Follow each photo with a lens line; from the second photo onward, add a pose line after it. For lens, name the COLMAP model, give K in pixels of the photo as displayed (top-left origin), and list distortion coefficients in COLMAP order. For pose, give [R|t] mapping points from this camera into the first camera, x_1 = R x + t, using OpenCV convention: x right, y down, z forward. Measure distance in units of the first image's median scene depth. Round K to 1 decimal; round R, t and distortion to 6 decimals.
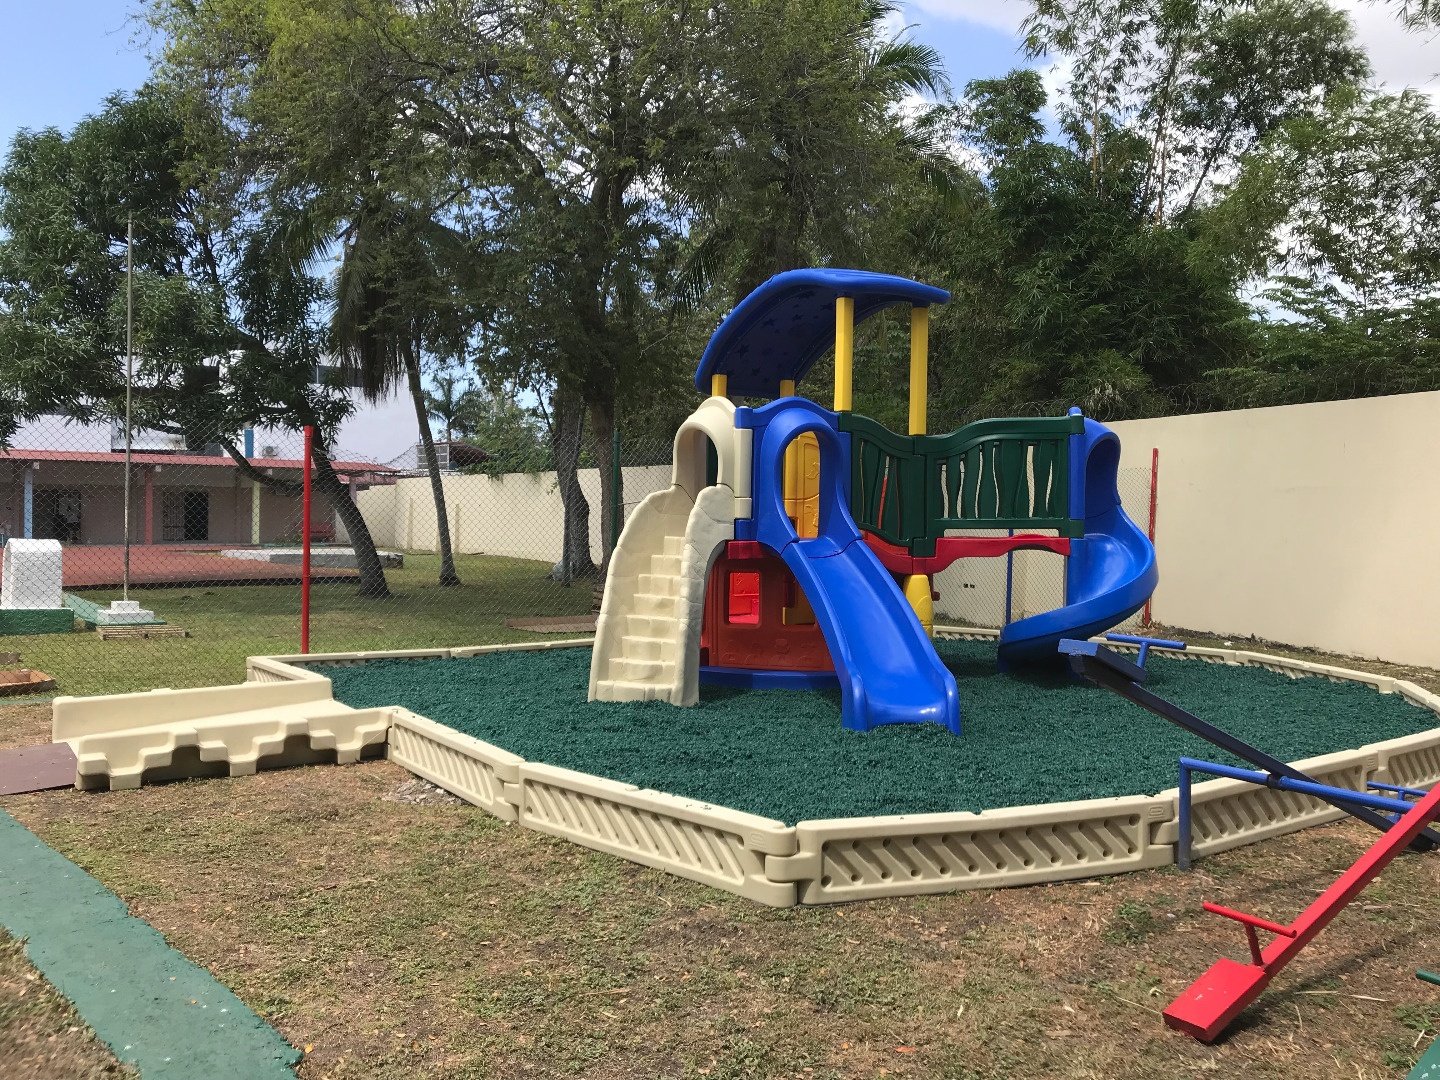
lens RADIAL K [[1159.9, 0, 717.3], [0, 1159.9, 542.1], [0, 0, 1]] dist [0.056497, -0.087819]
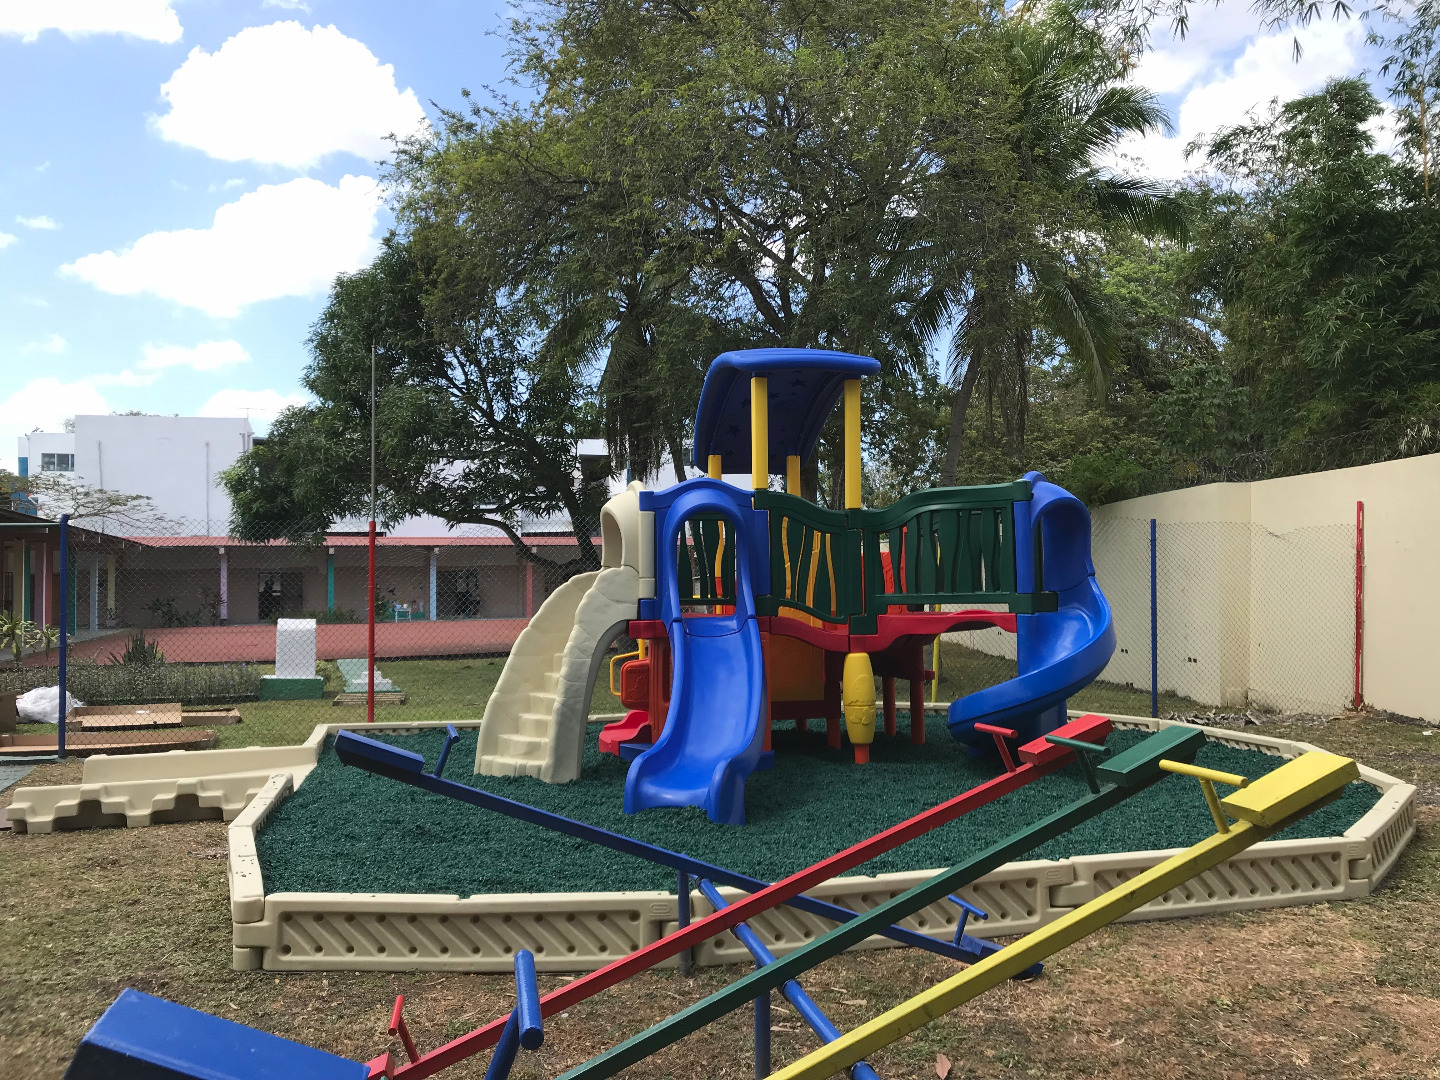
lens RADIAL K [[1175.7, 0, 720.3], [0, 1175.7, 519.5], [0, 0, 1]] dist [0.010990, 0.009386]
pose [[0.940180, -0.037944, -0.338559, 0.439922], [0.011928, 0.996835, -0.078598, -0.007661], [0.340470, 0.069858, 0.937657, 0.045062]]
